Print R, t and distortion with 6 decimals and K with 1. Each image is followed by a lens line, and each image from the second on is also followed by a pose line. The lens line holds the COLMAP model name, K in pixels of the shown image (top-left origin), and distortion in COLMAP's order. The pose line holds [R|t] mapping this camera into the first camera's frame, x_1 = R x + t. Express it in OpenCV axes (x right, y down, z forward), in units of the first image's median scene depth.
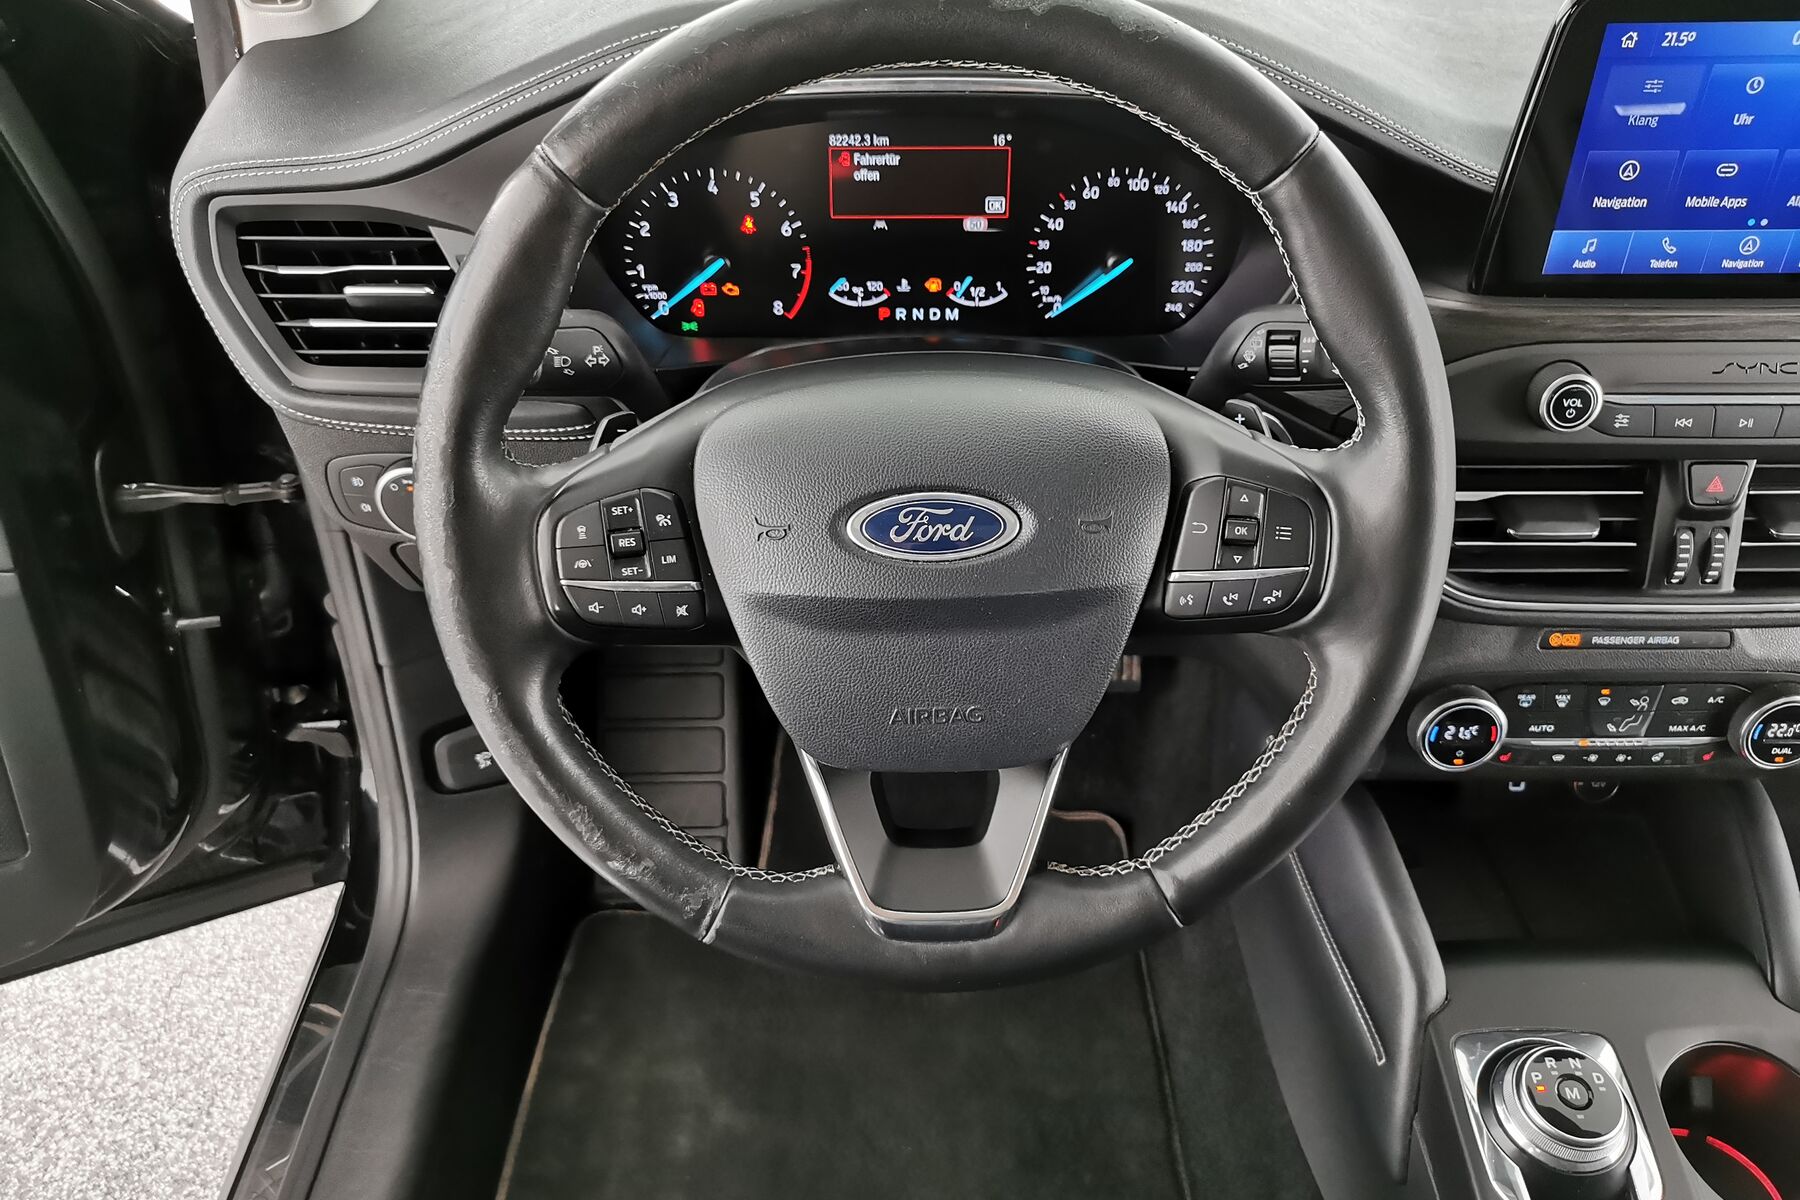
lens RADIAL K [[1379.0, 0, 895.0], [0, 1379.0, 599.2], [0, 0, 1]] dist [0.024969, -0.017187]
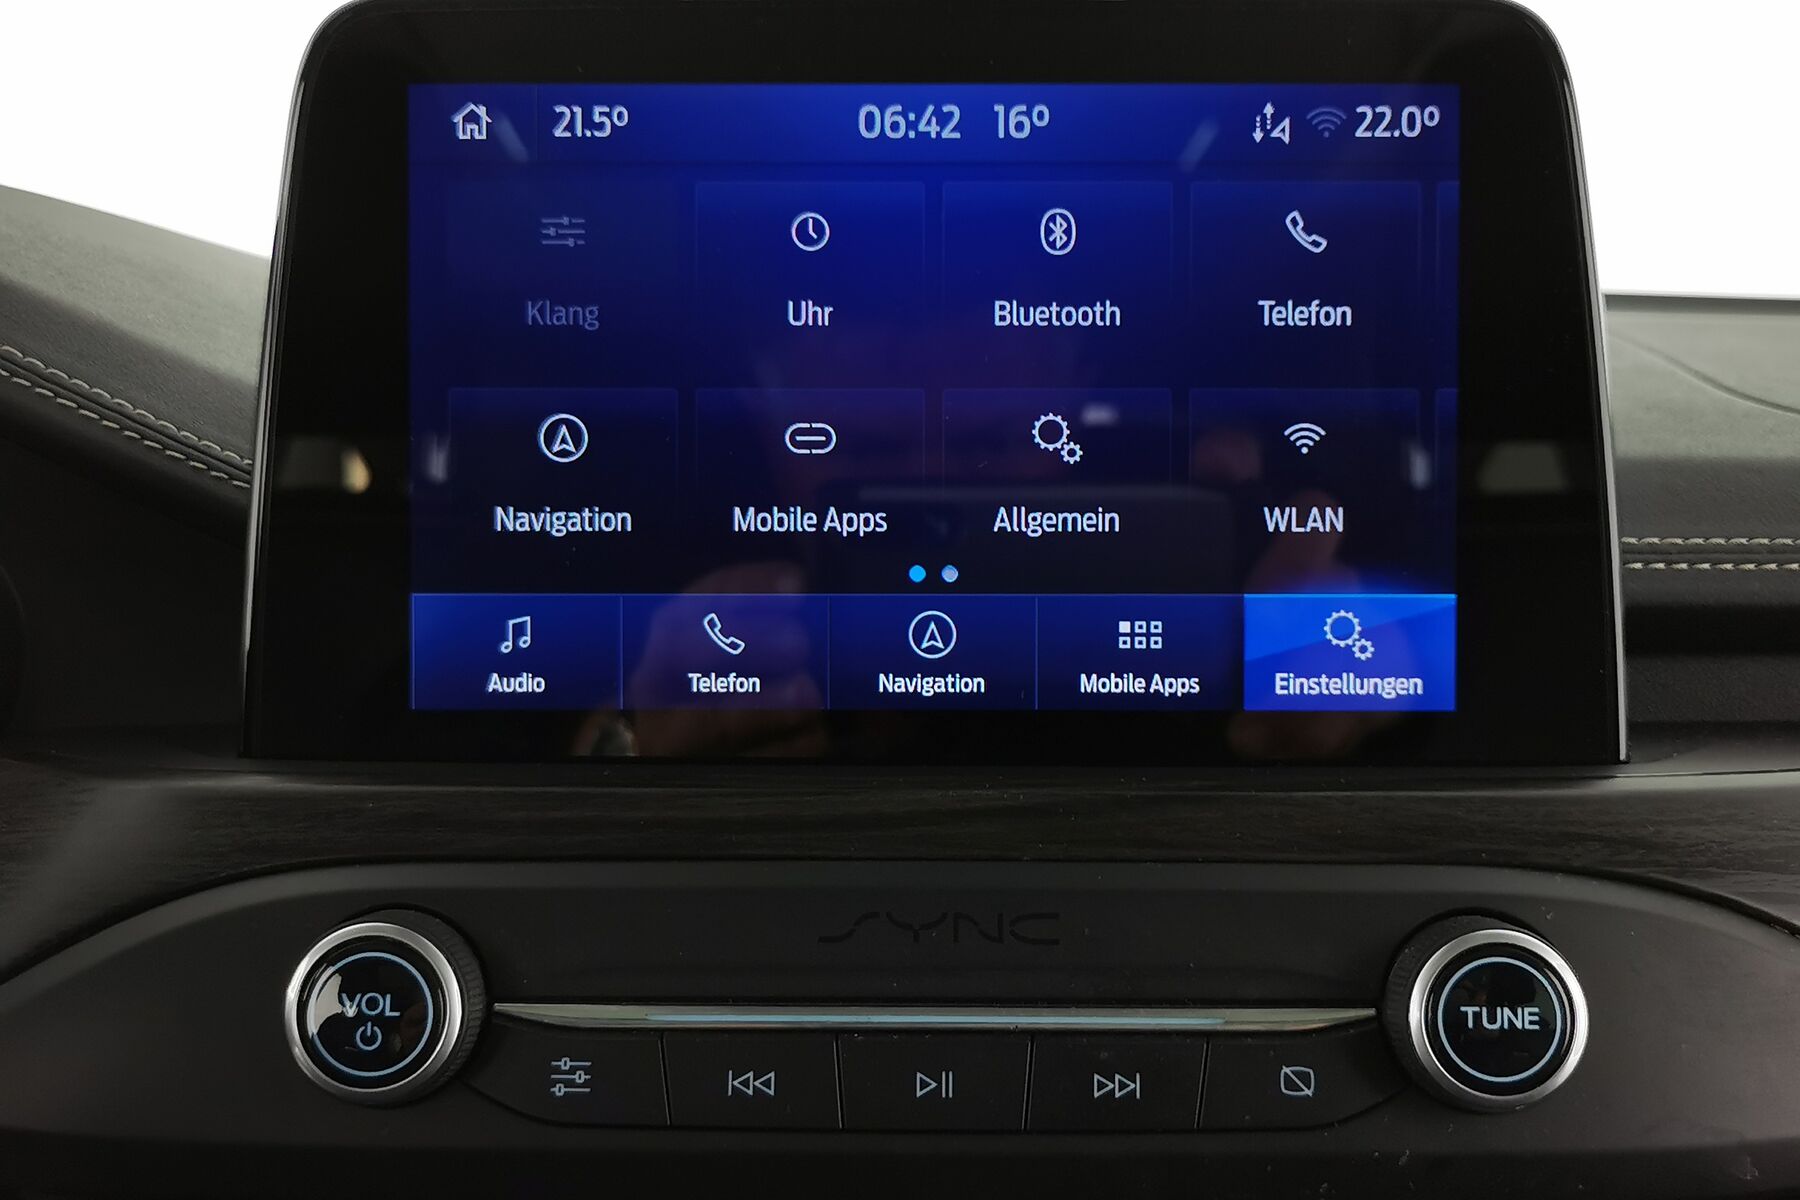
lens RADIAL K [[2273.4, 0, 910.0], [0, 2273.4, 610.8], [0, 0, 1]] dist [-0.006003, 0.000000]
pose [[0.999992, 0.003805, -0.001292, 0.544893], [-0.003923, 0.854529, -0.519389, 0.057162], [-0.000872, 0.519390, 0.854537, 0.413687]]
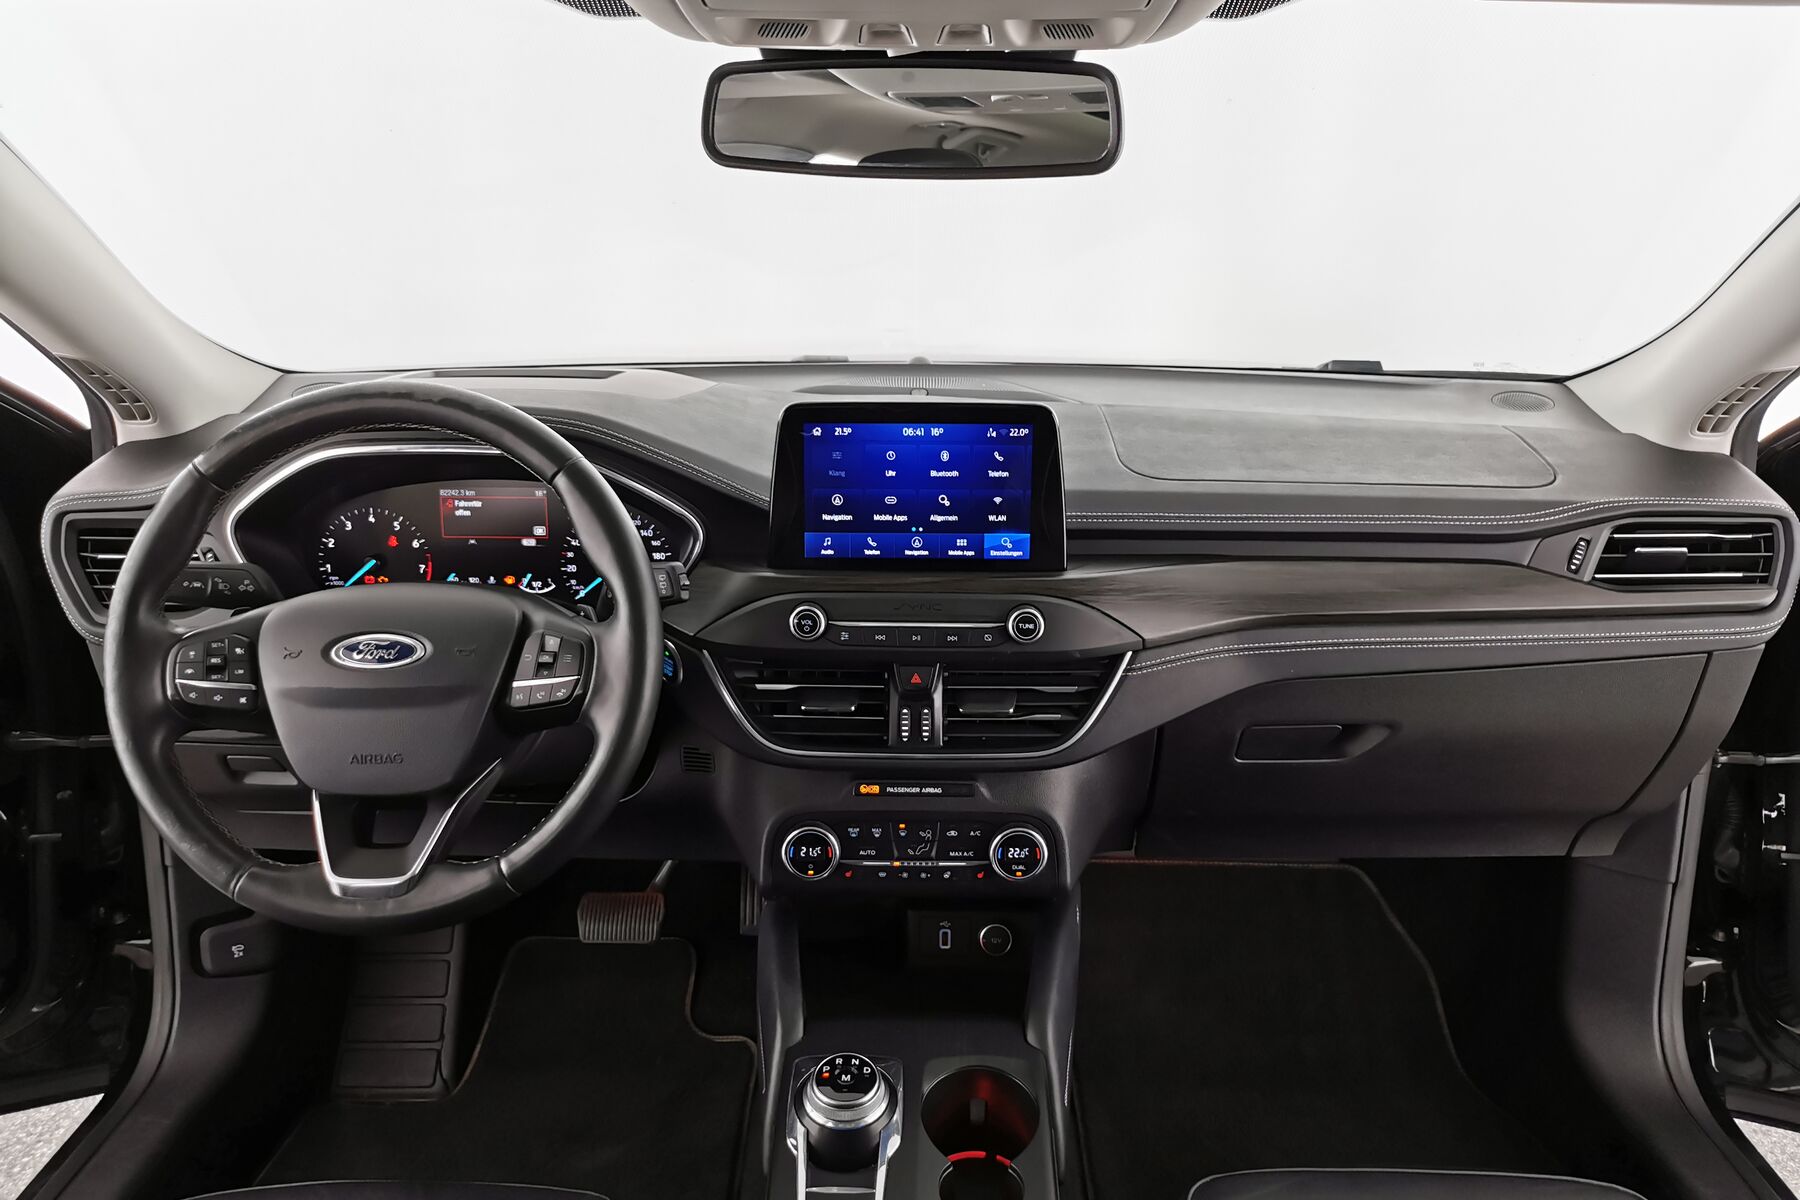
lens RADIAL K [[1379.0, 0, 893.4], [0, 1379.0, 610.9], [0, 0, 1]] dist [0.024969, -0.017187]
pose [[0.999736, 0.010262, -0.020556, 0.555970], [-0.016453, 0.944257, -0.328797, 0.363416], [0.016037, 0.329049, 0.944177, -0.564876]]
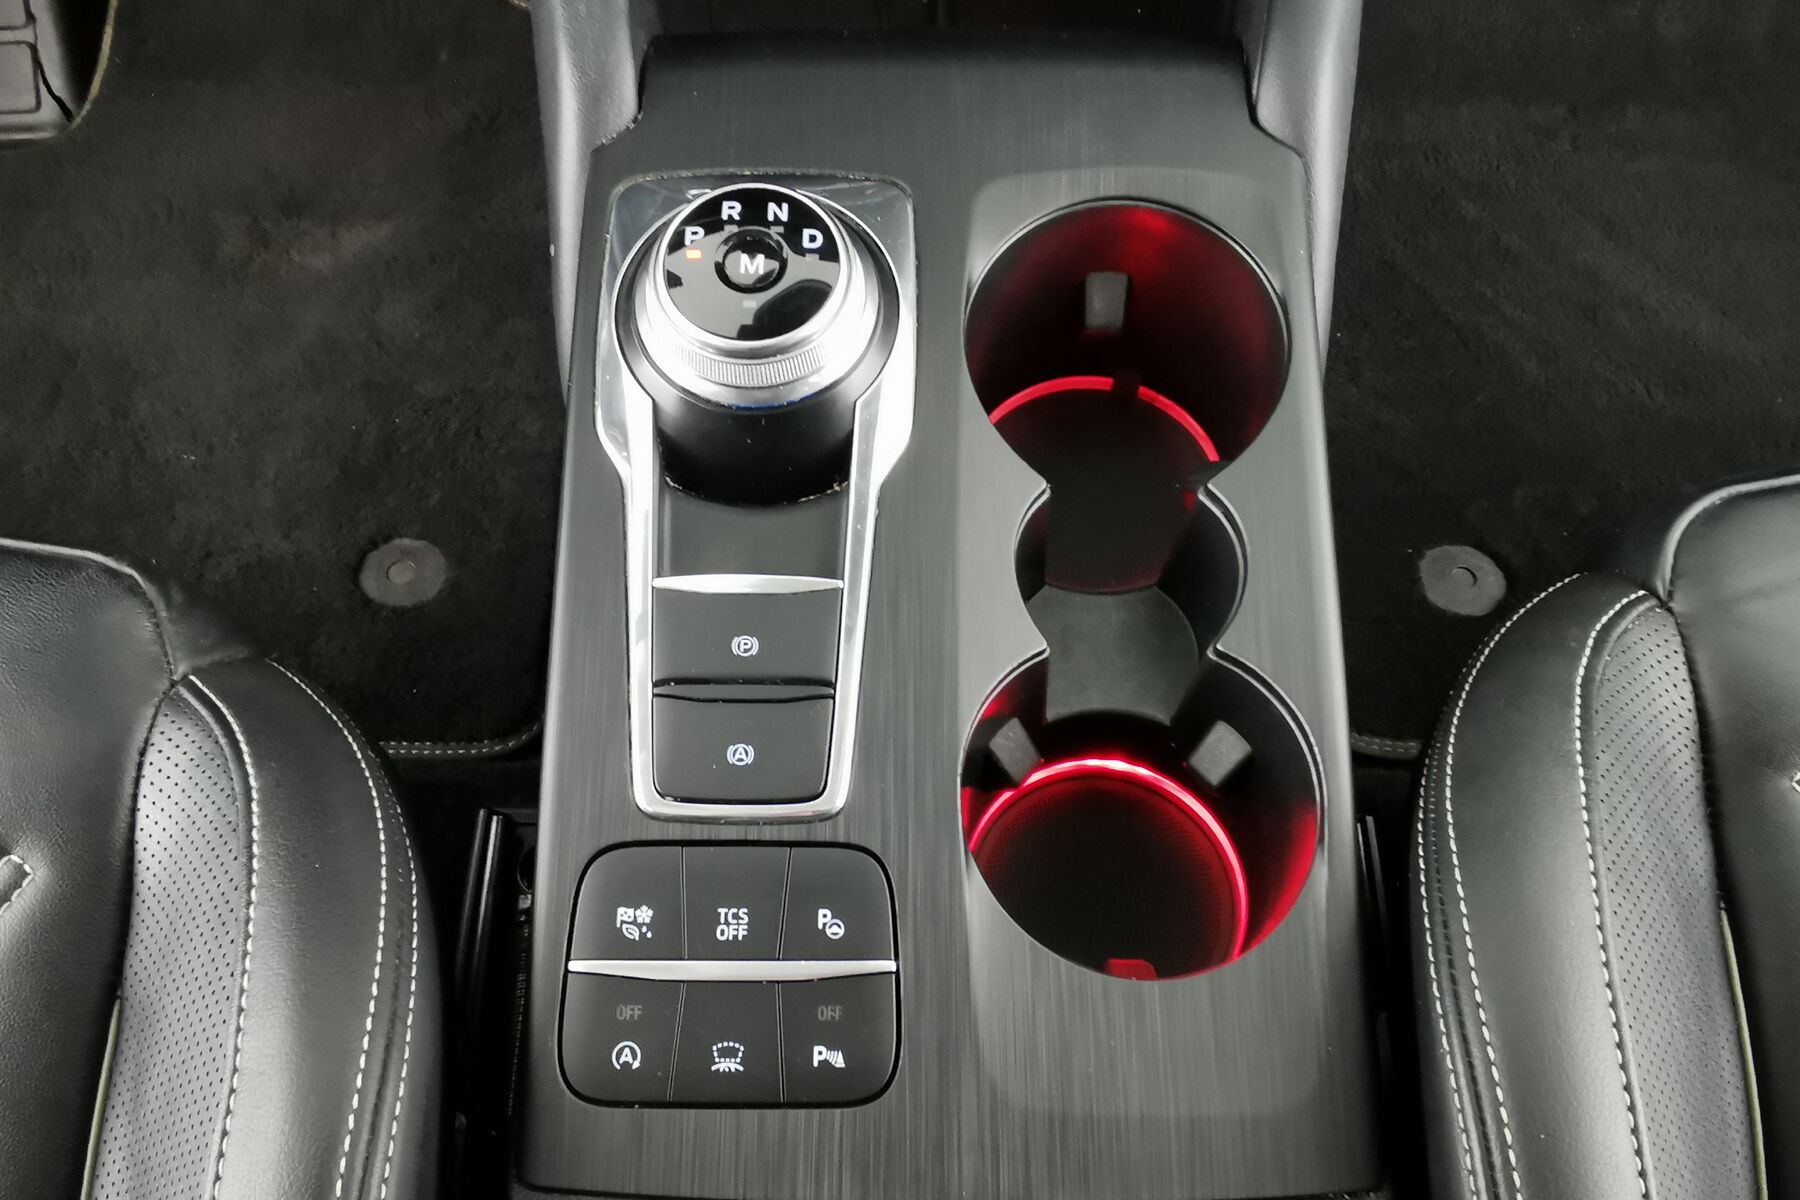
lens RADIAL K [[1459.9, 0, 885.6], [0, 1459.9, 602.3], [0, 0, 1]] dist [-0.024799, -0.011043]
pose [[0.999954, 0.008291, -0.004871, 0.533025], [-0.005647, 0.916332, 0.400380, 0.249649], [0.007783, -0.400334, 0.916336, 0.447975]]
